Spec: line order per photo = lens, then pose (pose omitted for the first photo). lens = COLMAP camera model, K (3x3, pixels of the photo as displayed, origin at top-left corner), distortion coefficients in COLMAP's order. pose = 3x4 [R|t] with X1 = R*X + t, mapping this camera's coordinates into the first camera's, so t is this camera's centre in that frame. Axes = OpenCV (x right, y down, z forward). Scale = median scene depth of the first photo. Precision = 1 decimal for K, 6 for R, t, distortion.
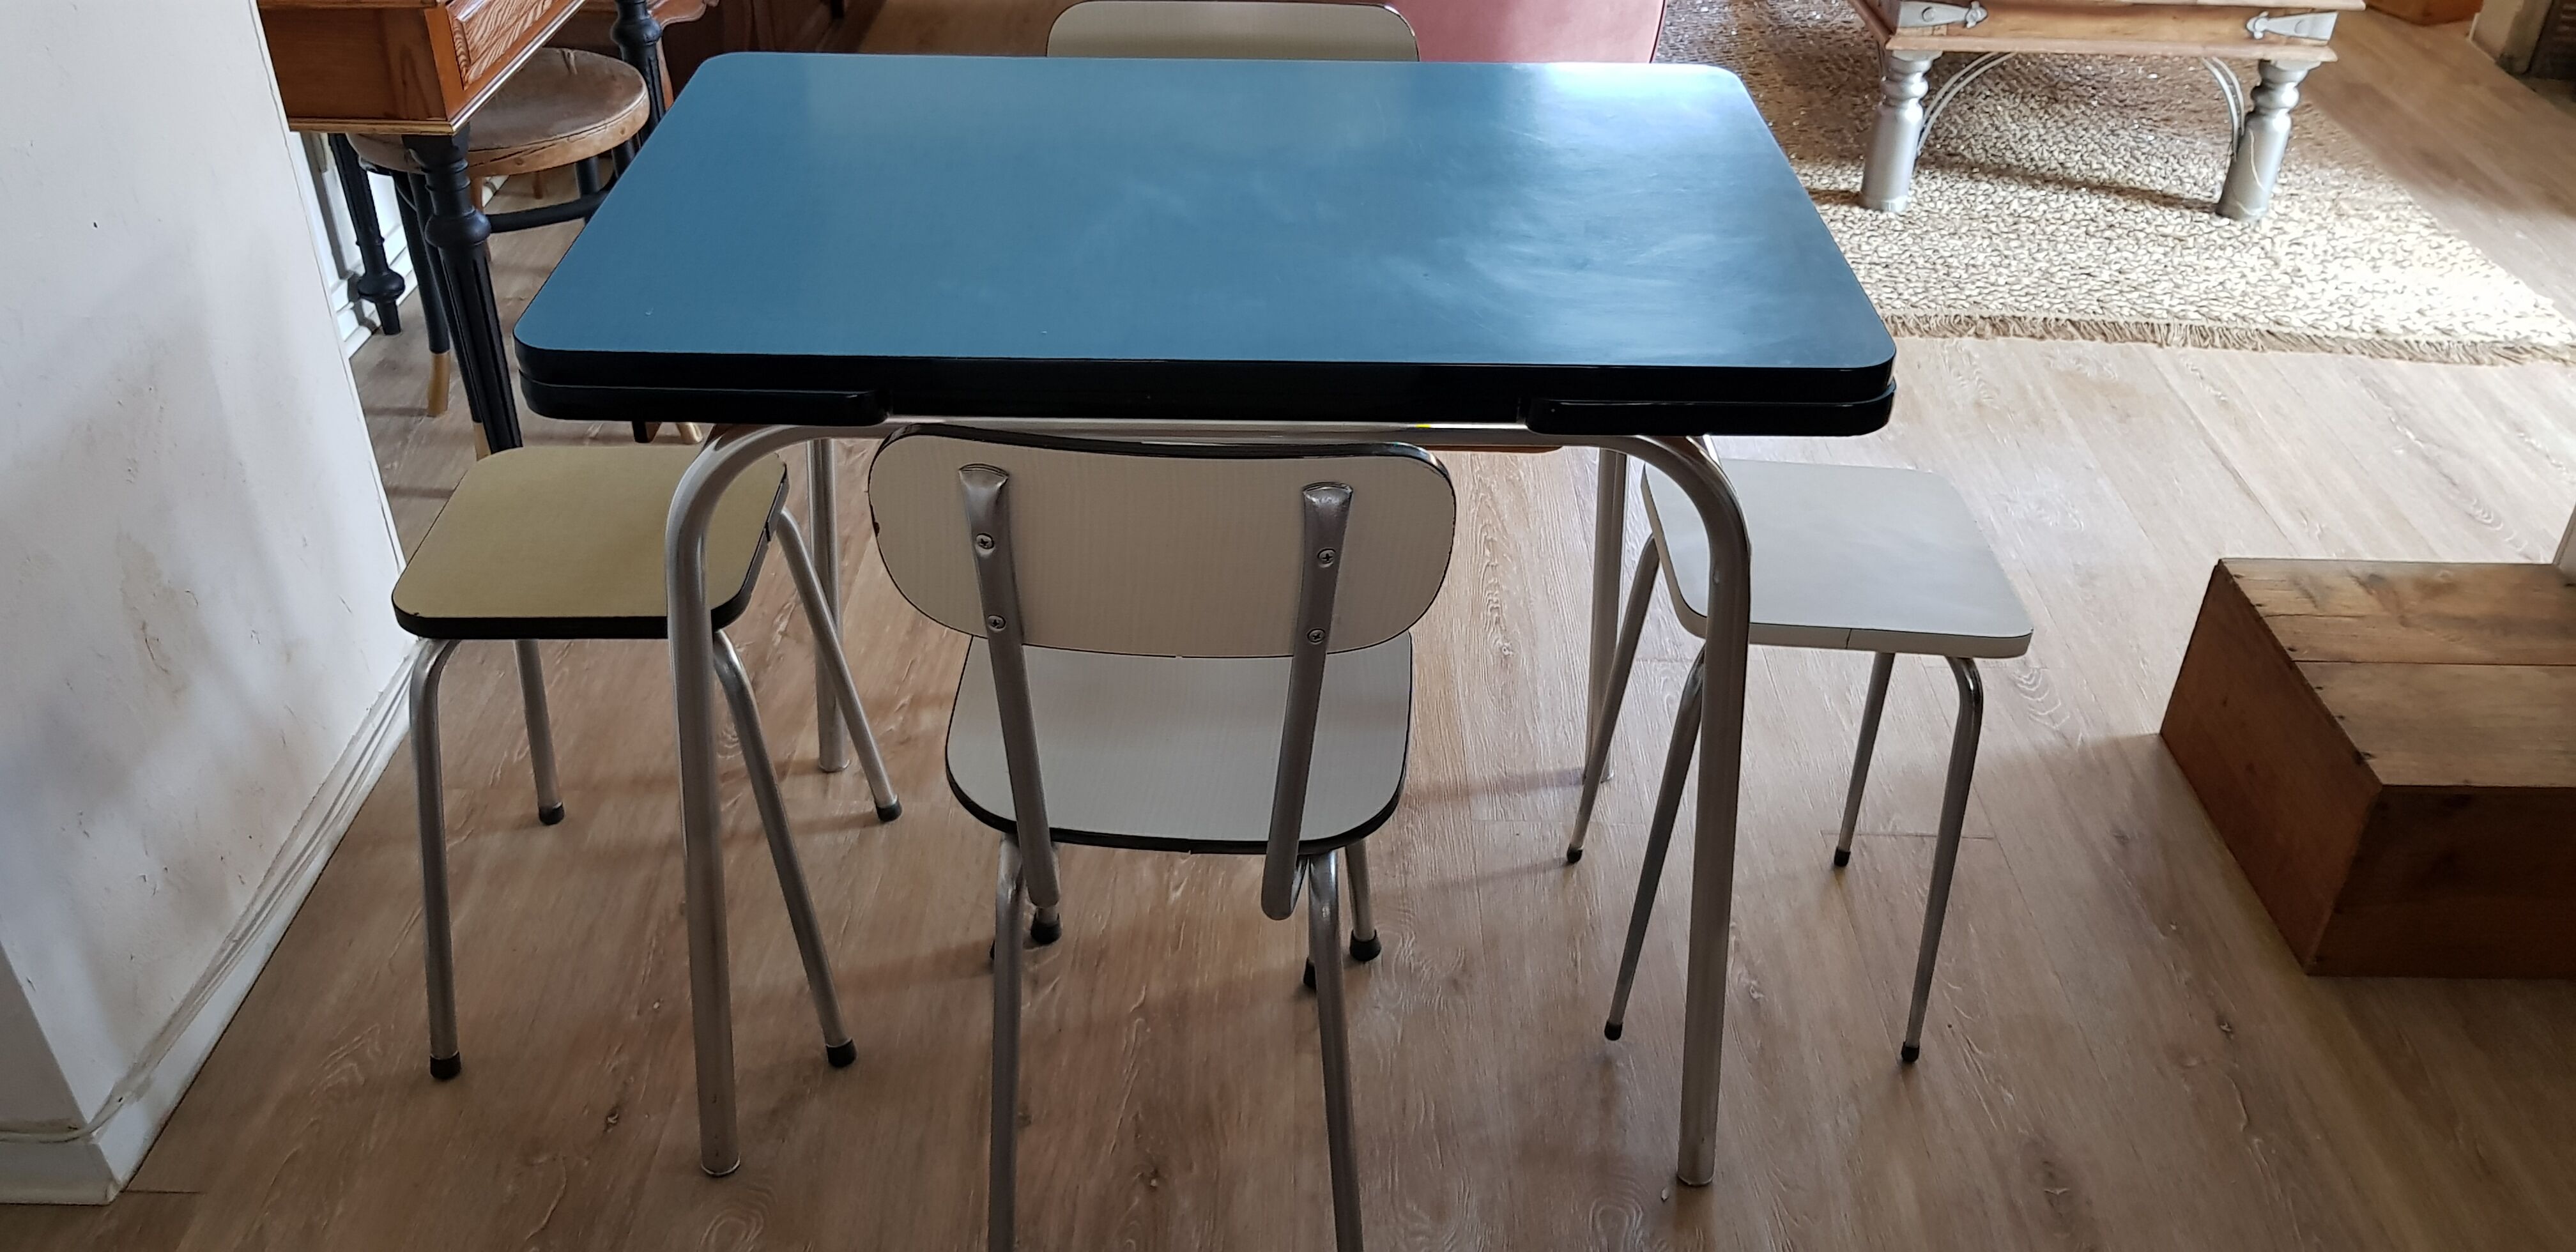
lens RADIAL K [[2062.0, 0, 1286.2], [0, 2062.0, 611.7], [0, 0, 1]] dist [-0.027324, 0.012249]
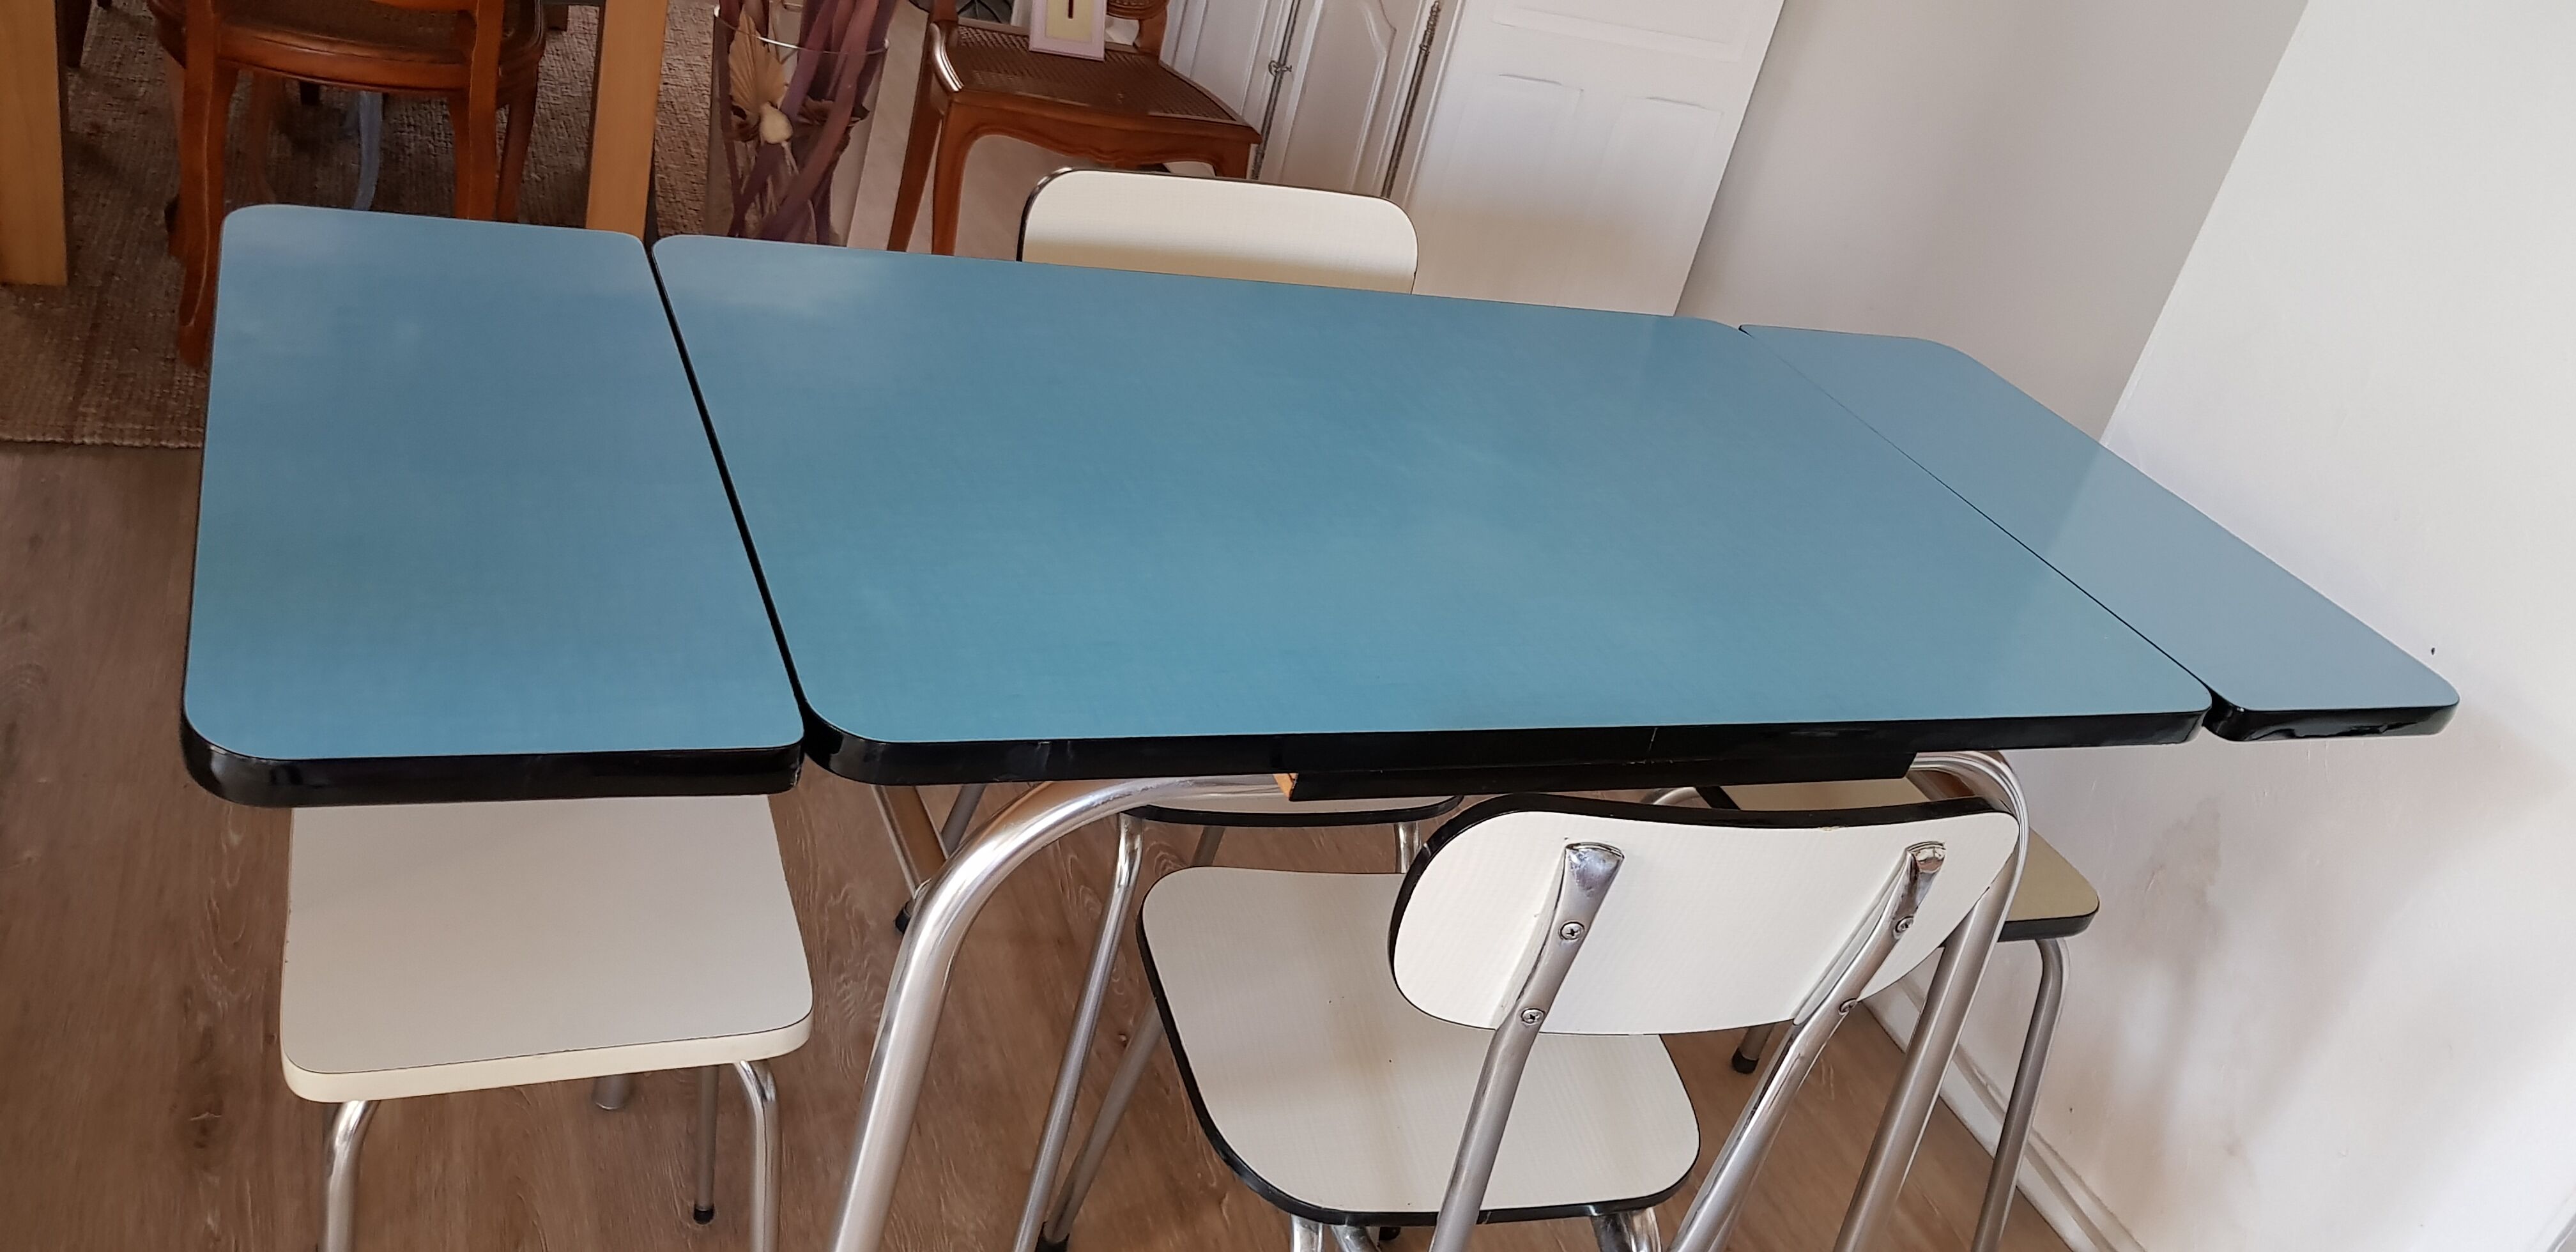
lens RADIAL K [[2062.0, 0, 1286.2], [0, 2062.0, 611.7], [0, 0, 1]] dist [-0.027324, 0.012249]
pose [[-0.902923, -0.027041, -0.428951, 0.282038], [-0.397210, 0.433727, 0.808768, -0.627668], [0.164178, 0.900638, -0.402363, 1.038813]]
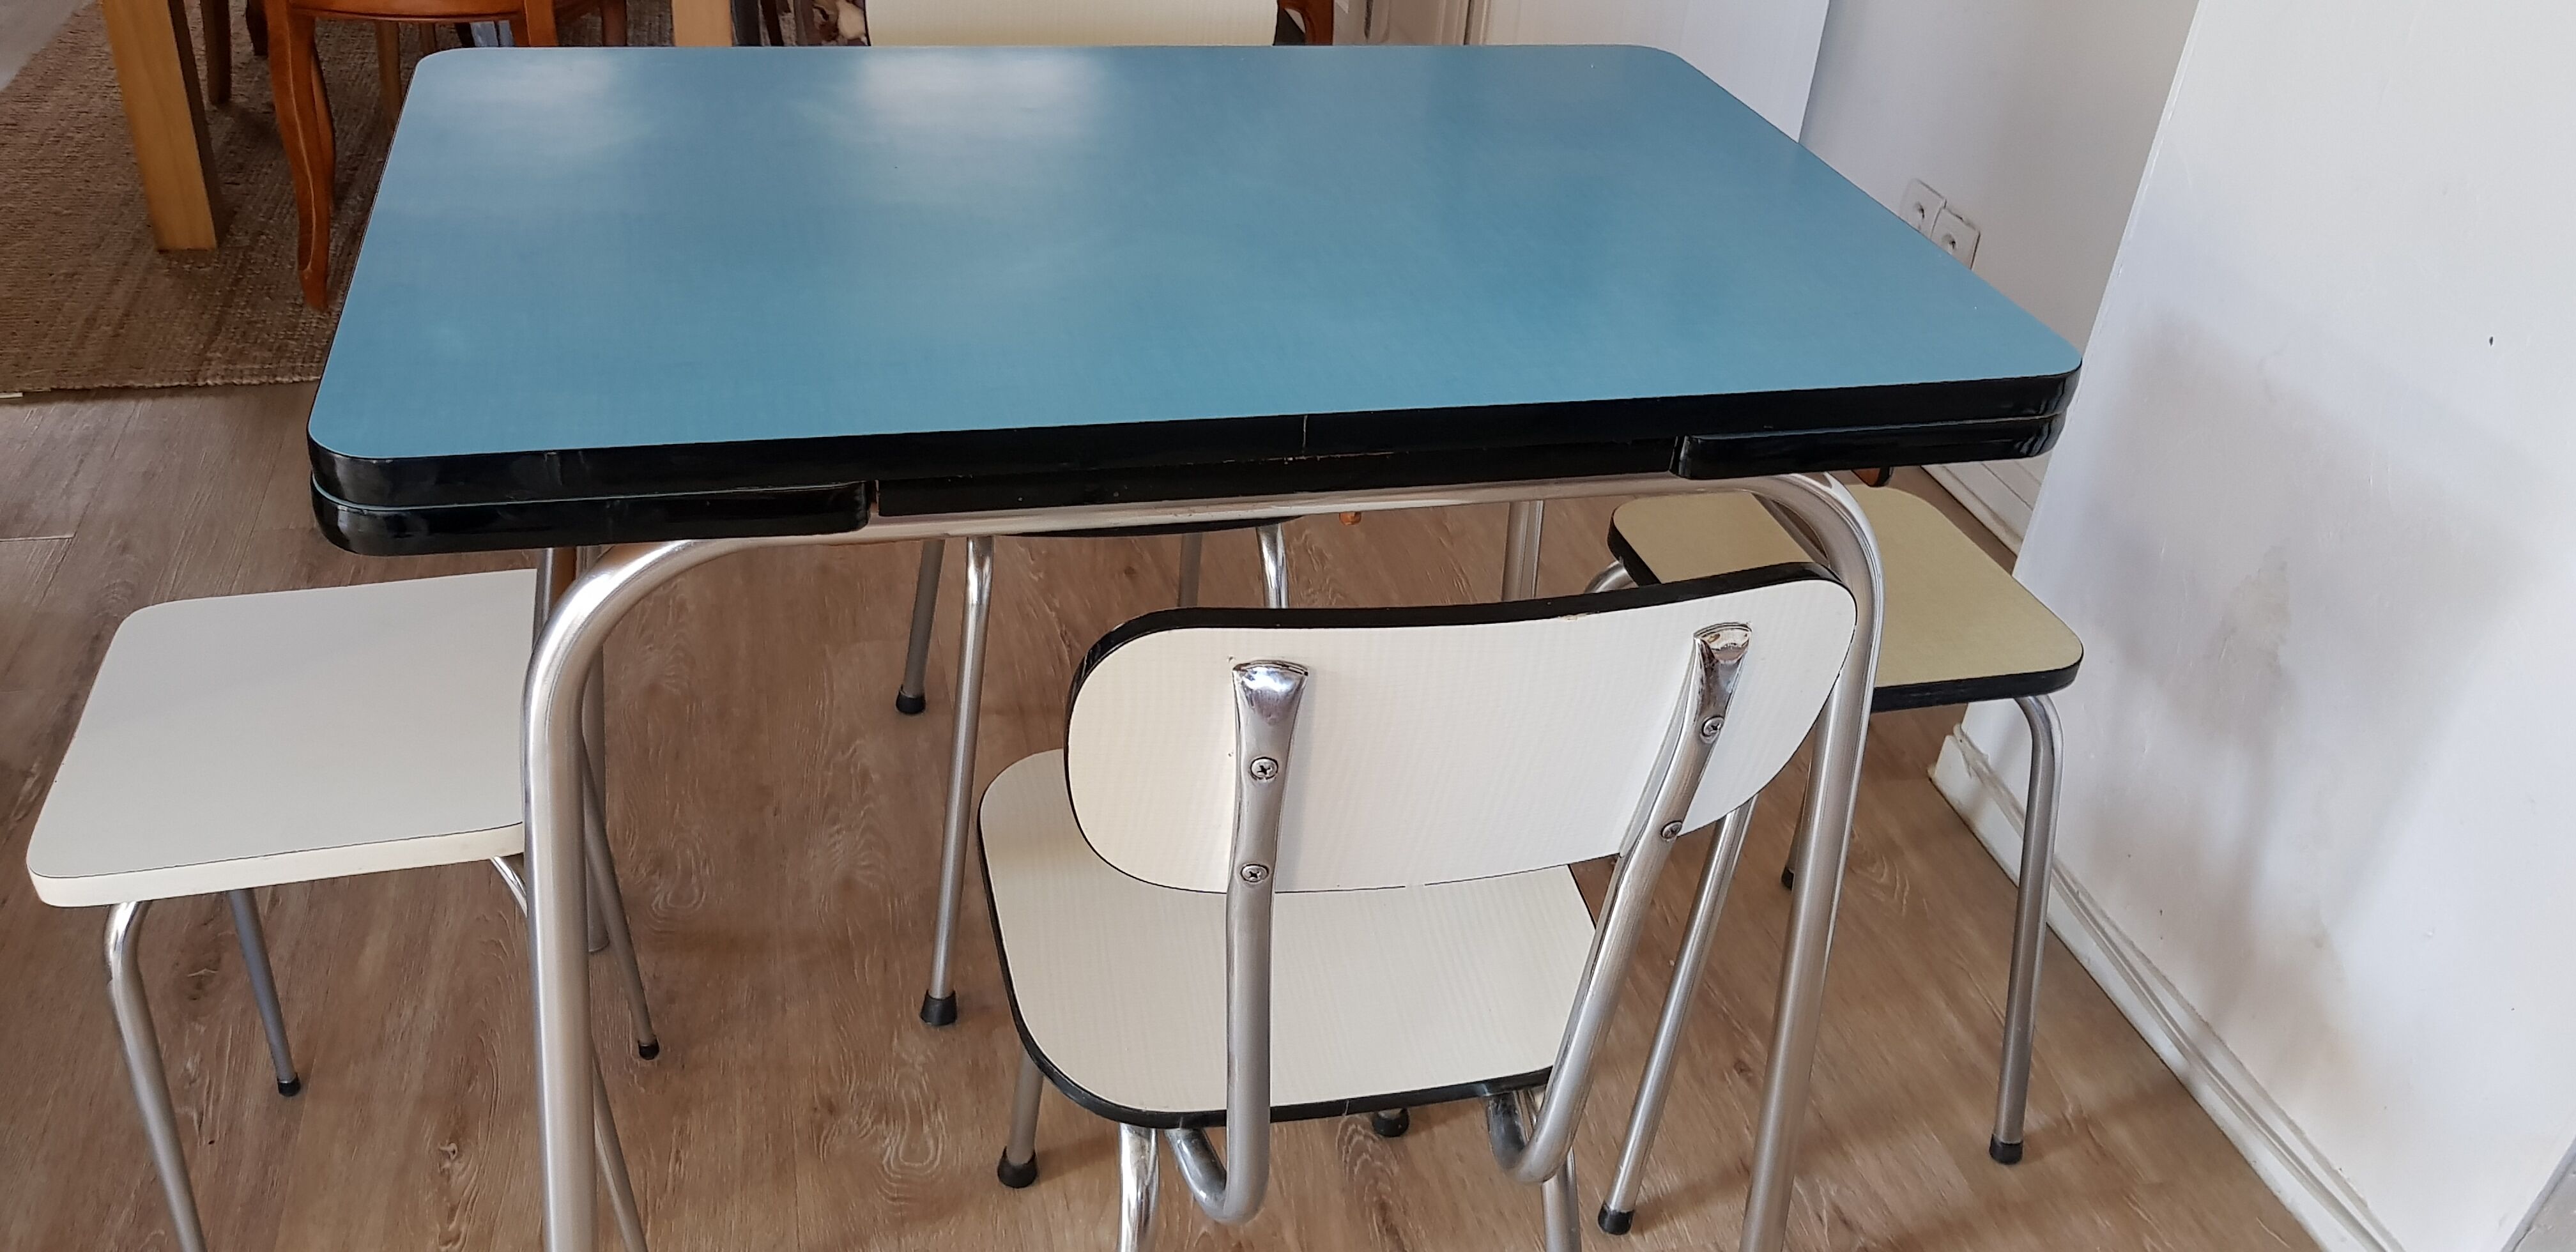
lens RADIAL K [[2062.0, 0, 1286.2], [0, 2062.0, 611.7], [0, 0, 1]] dist [-0.027324, 0.012249]
pose [[-0.965296, 0.051939, -0.255943, 0.099389], [-0.209943, 0.428572, 0.878777, -0.630258], [0.155332, 0.902014, -0.402794, 1.099213]]
